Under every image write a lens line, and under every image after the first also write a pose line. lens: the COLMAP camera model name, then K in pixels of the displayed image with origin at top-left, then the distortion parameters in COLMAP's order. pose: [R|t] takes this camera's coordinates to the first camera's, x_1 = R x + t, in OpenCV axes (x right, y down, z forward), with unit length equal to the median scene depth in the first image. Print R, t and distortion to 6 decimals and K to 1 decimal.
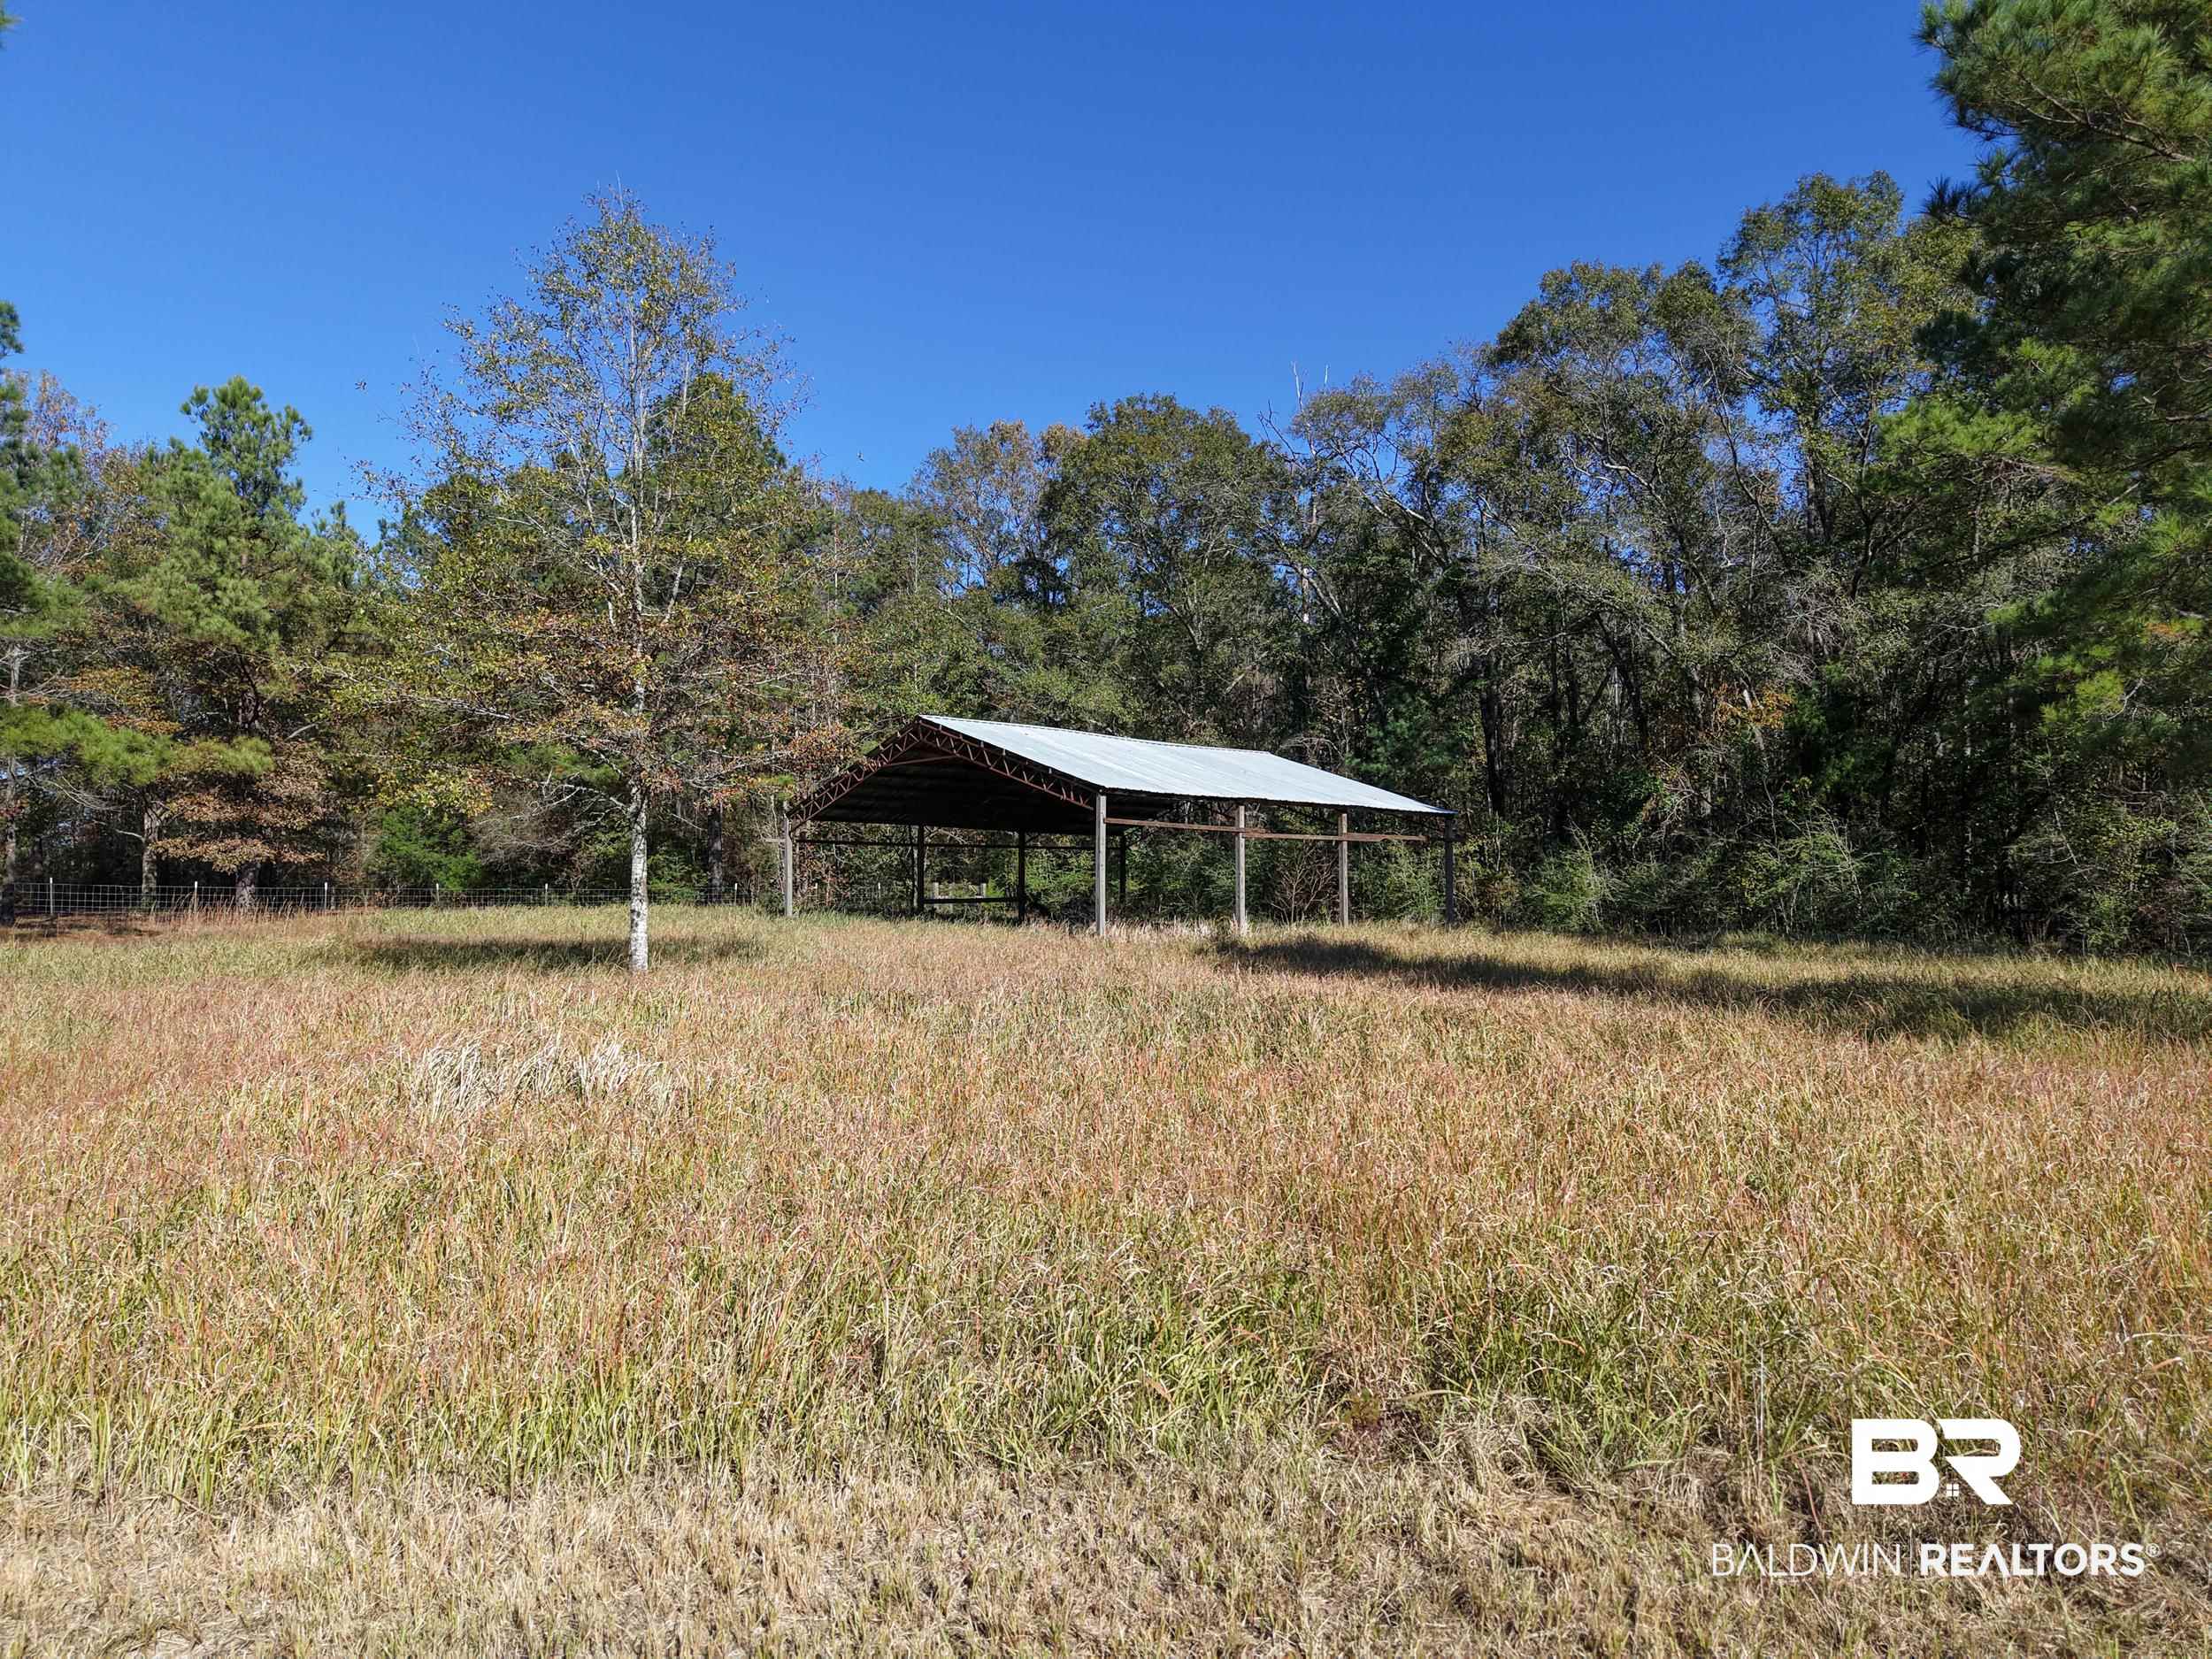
lens RADIAL K [[1479.9, 0, 1087.7], [0, 1479.9, 826.1], [0, 0, 1]] dist [0.030589, -0.027660]
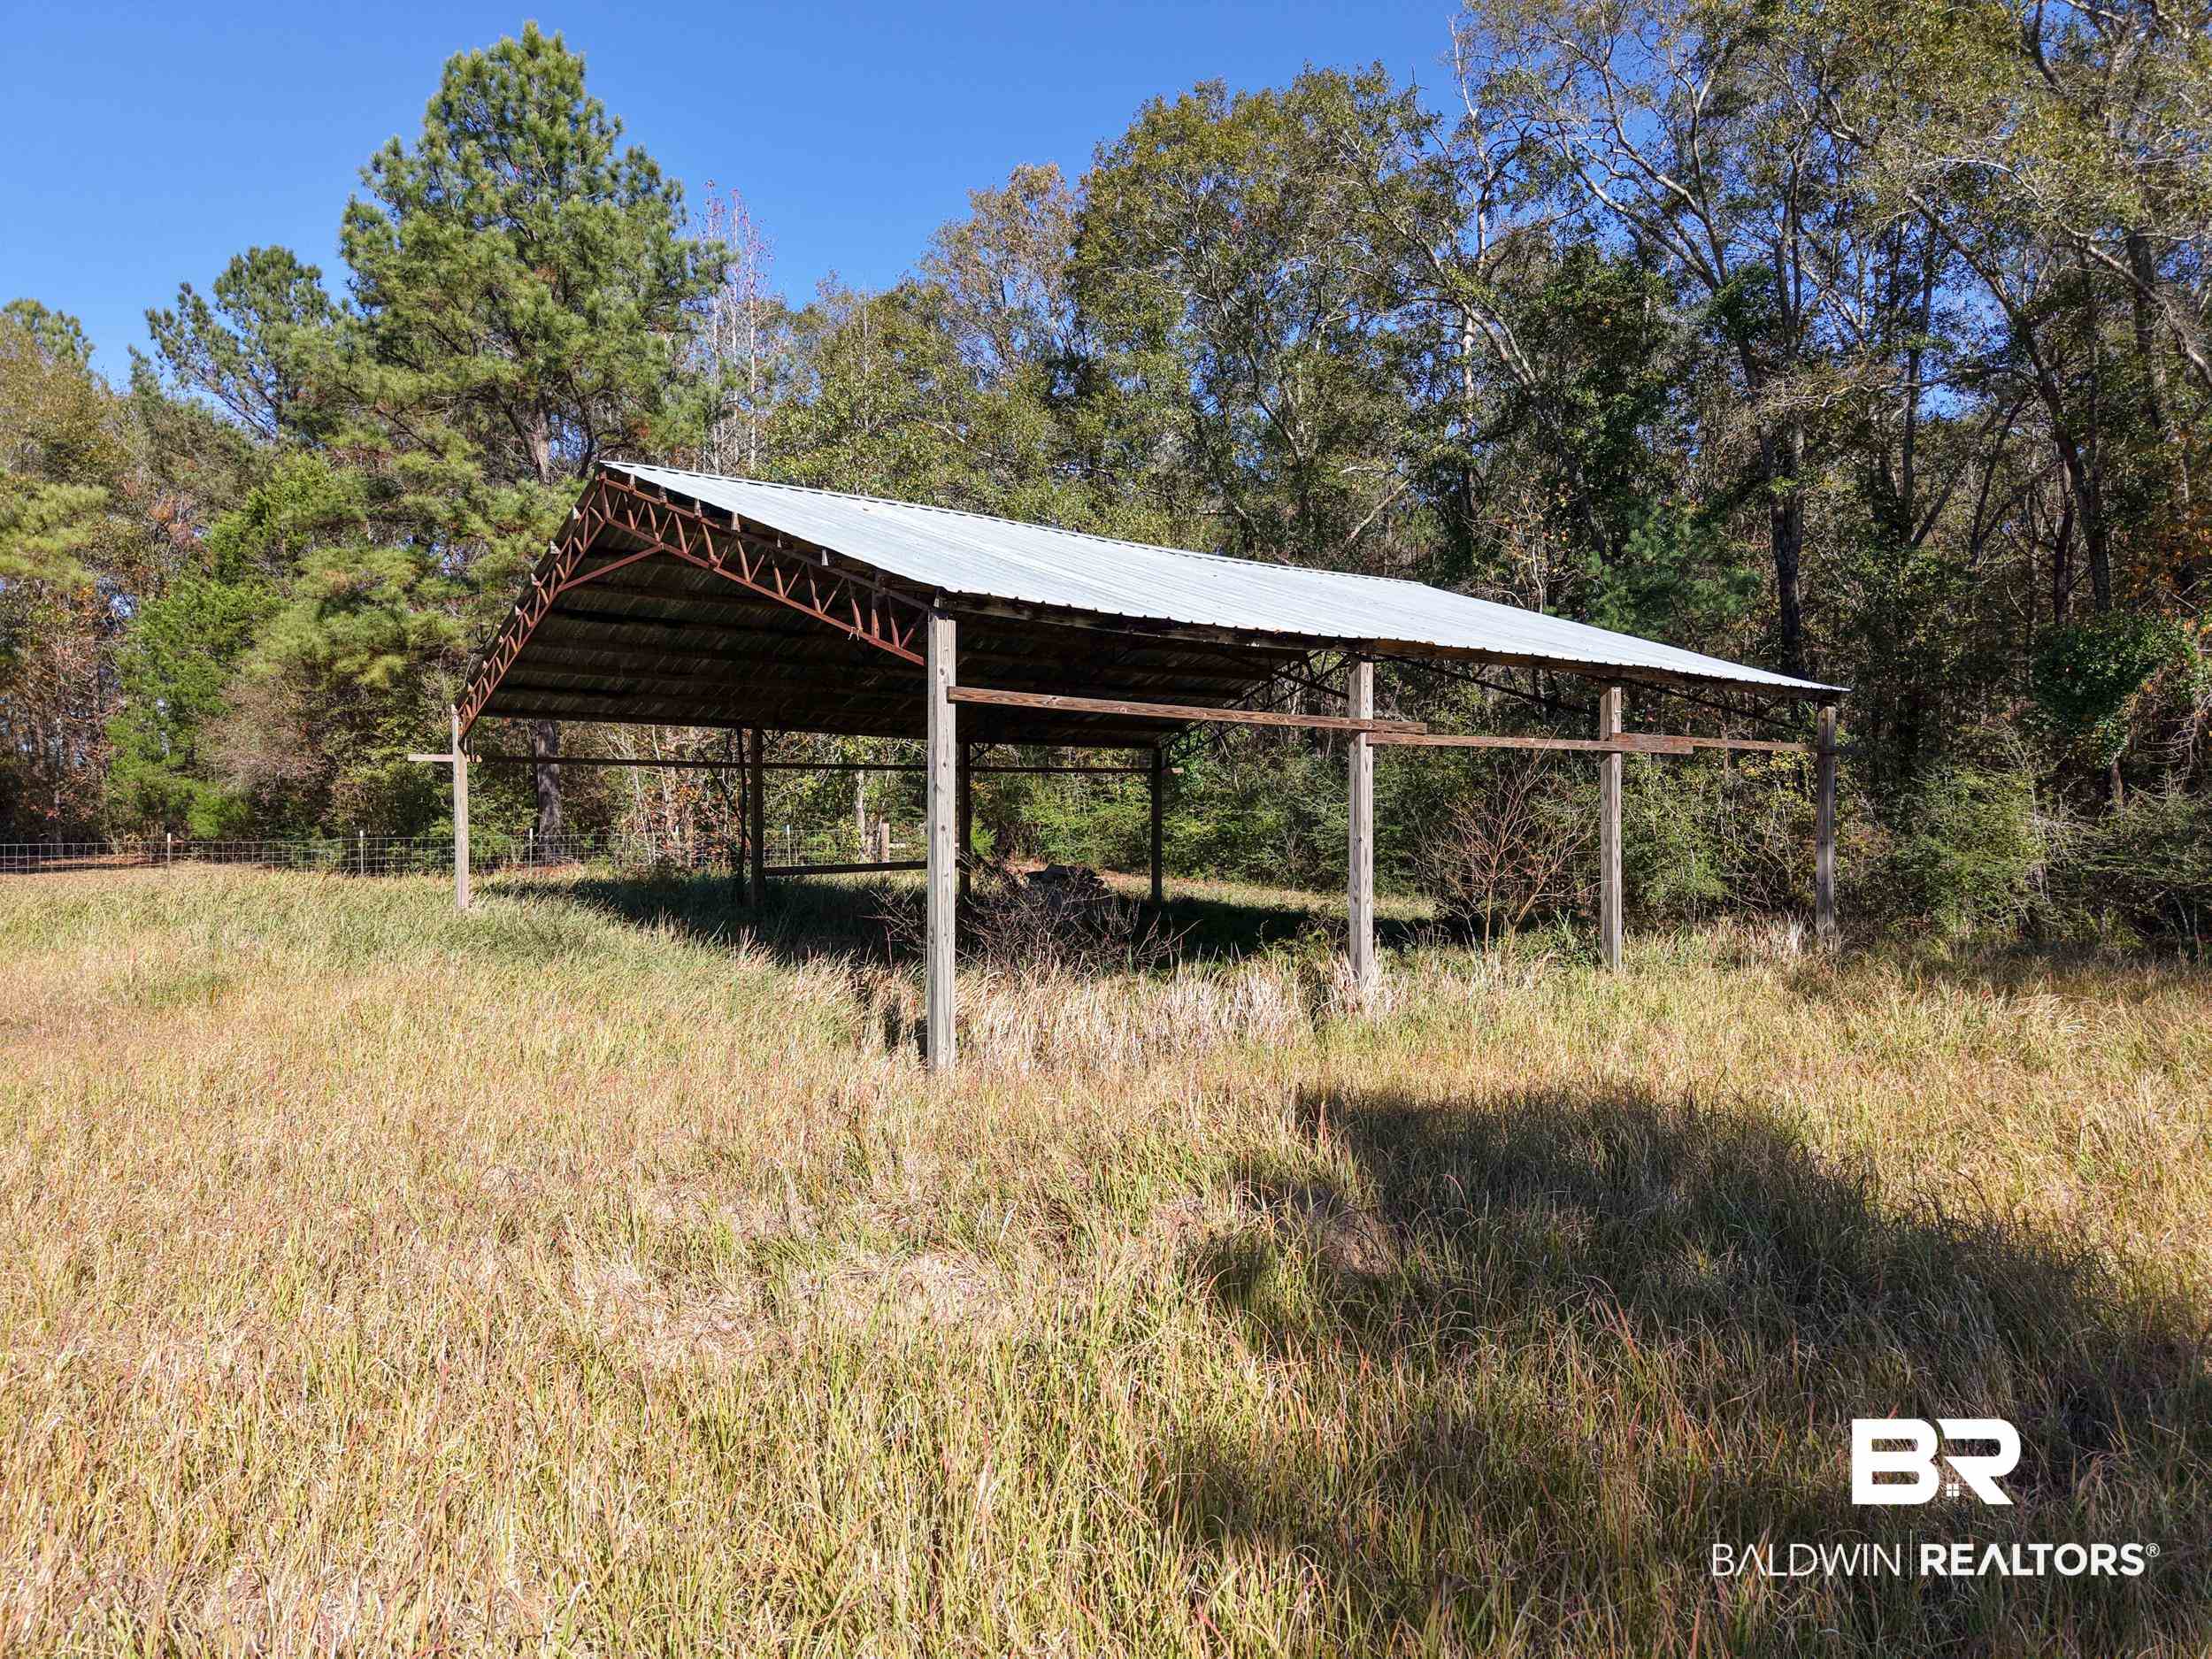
lens RADIAL K [[1479.9, 0, 1110.3], [0, 1479.9, 831.9], [0, 0, 1]] dist [0.030589, -0.027660]
pose [[0.997714, -0.000281, -0.067582, 0.047551], [0.004280, 0.998246, 0.059042, 0.005480], [0.067447, -0.059196, 0.995965, 0.450405]]
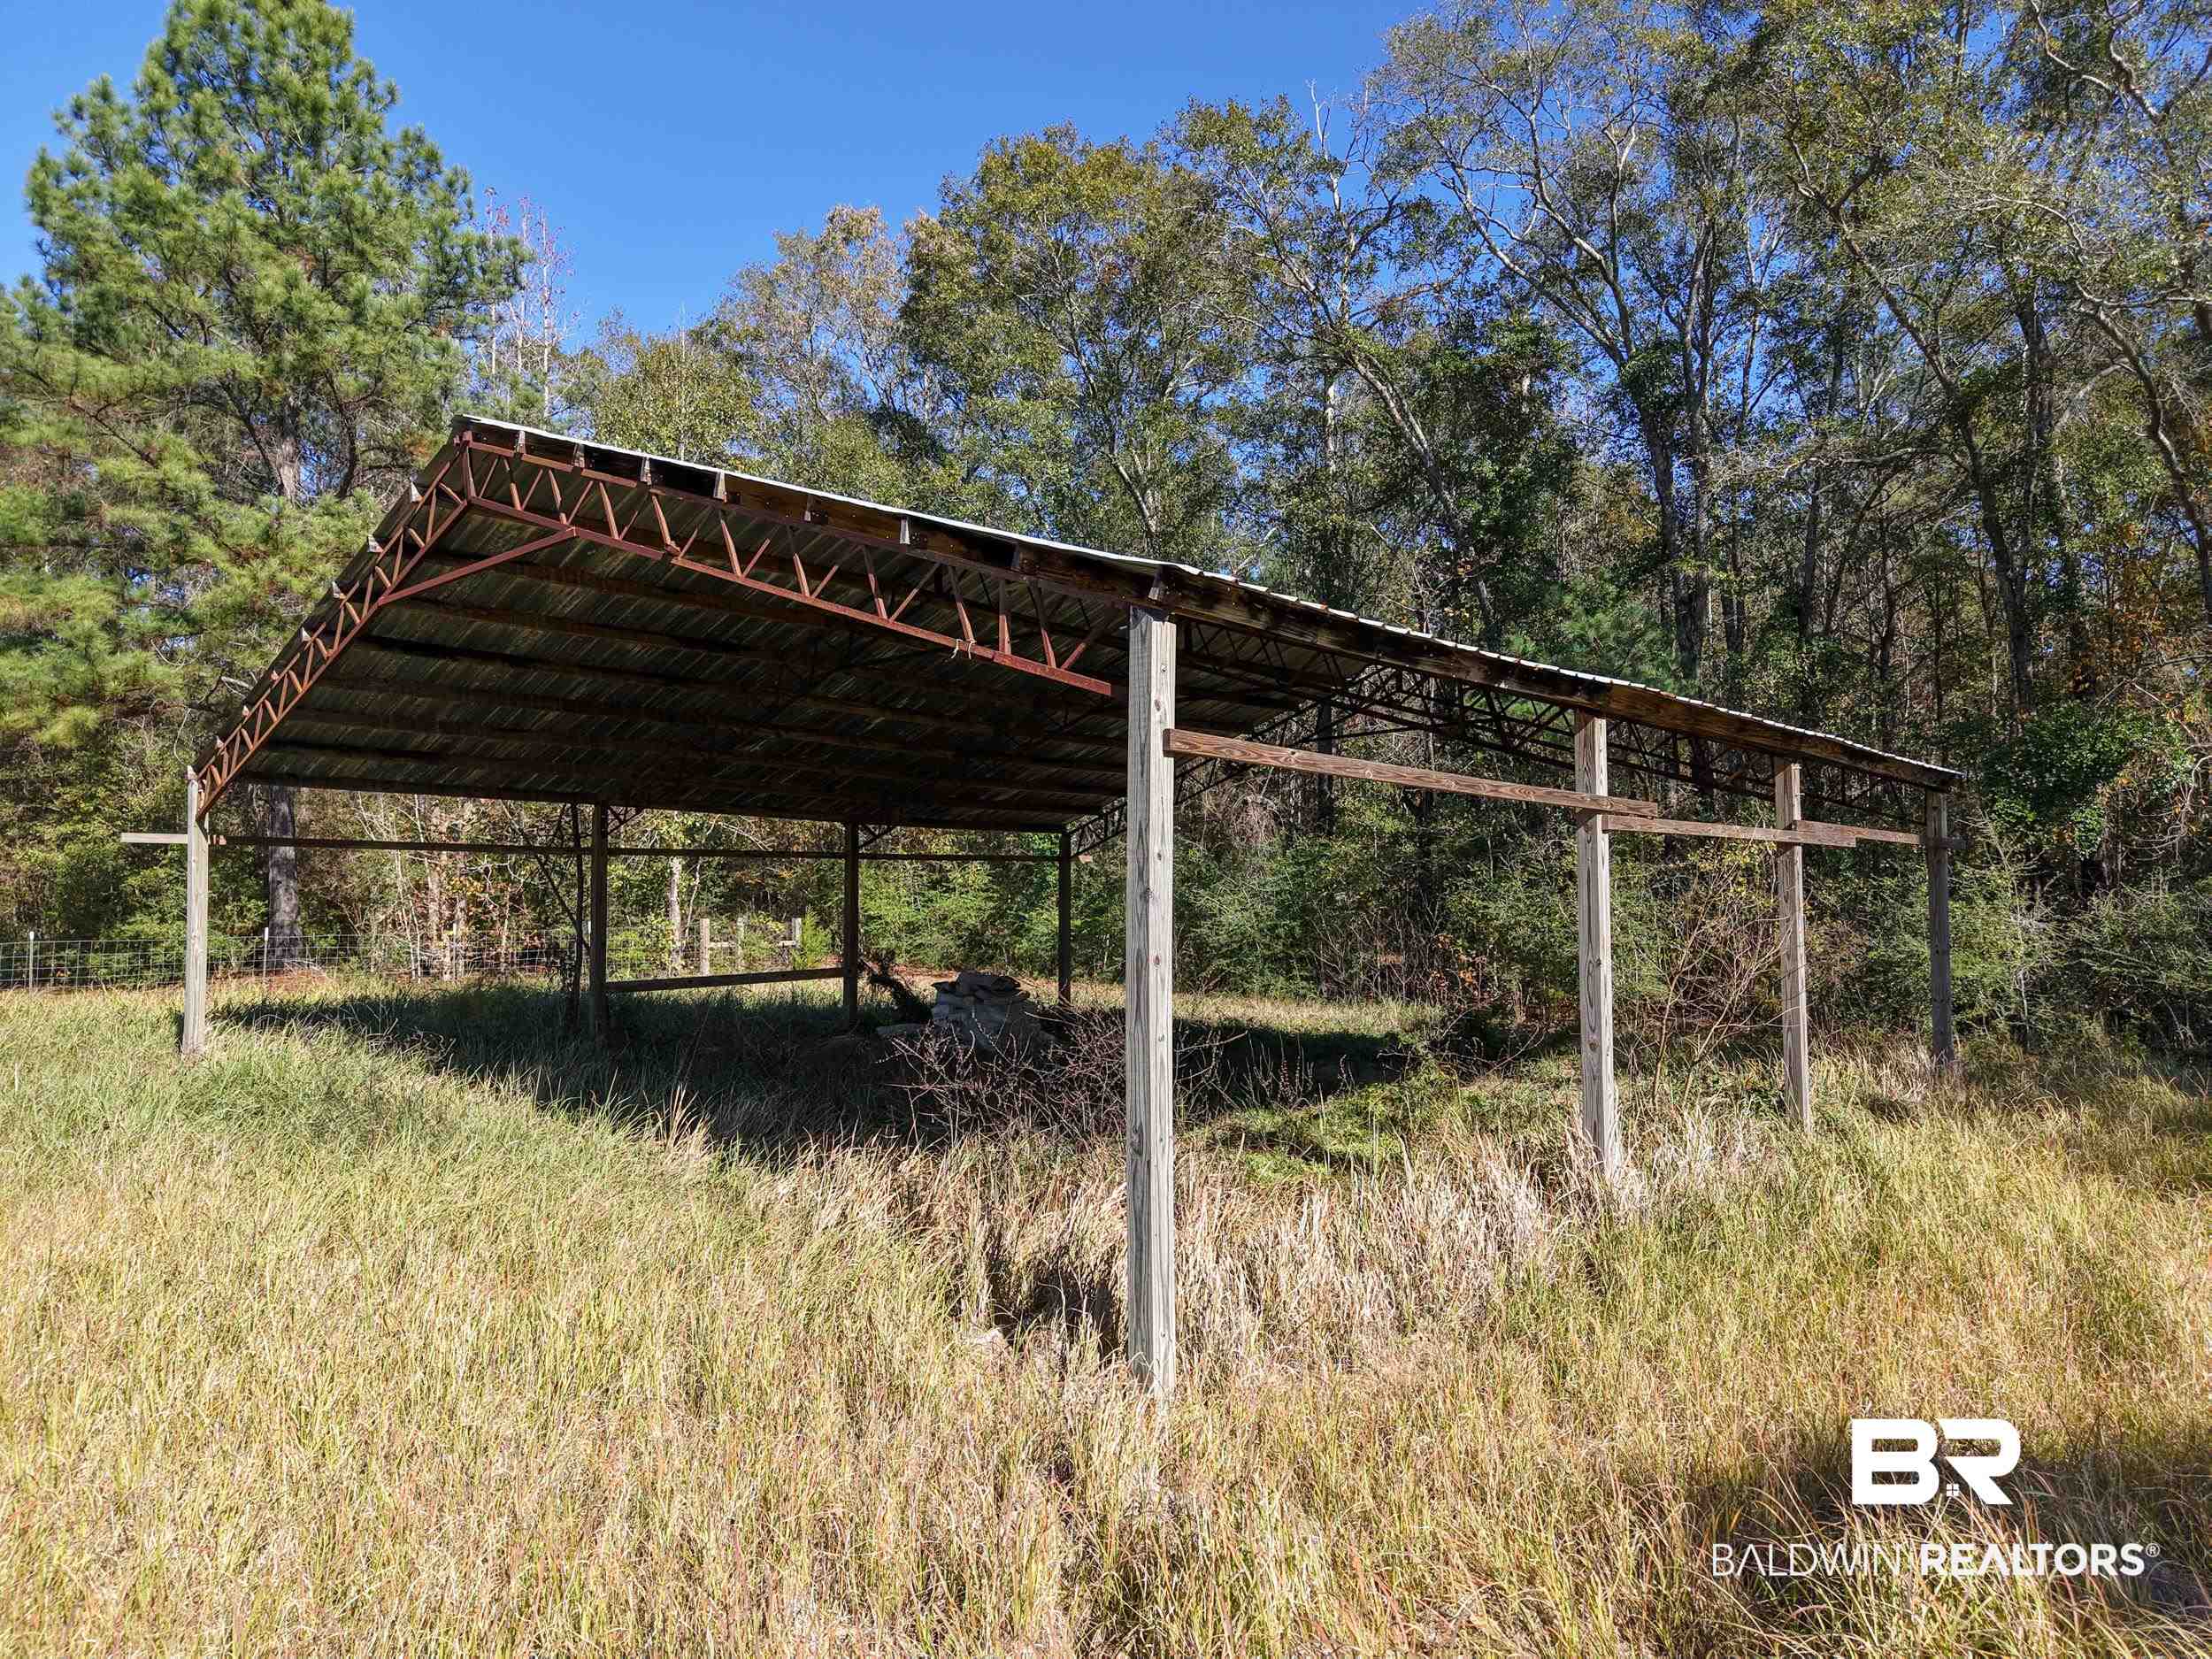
lens RADIAL K [[1479.9, 0, 1112.8], [0, 1479.9, 852.4], [0, 0, 1]] dist [0.030589, -0.027660]
pose [[0.994658, 0.003398, 0.103171, -0.012099], [-0.004909, 0.999884, 0.014396, 0.006125], [-0.103110, -0.014825, 0.994559, 0.537023]]
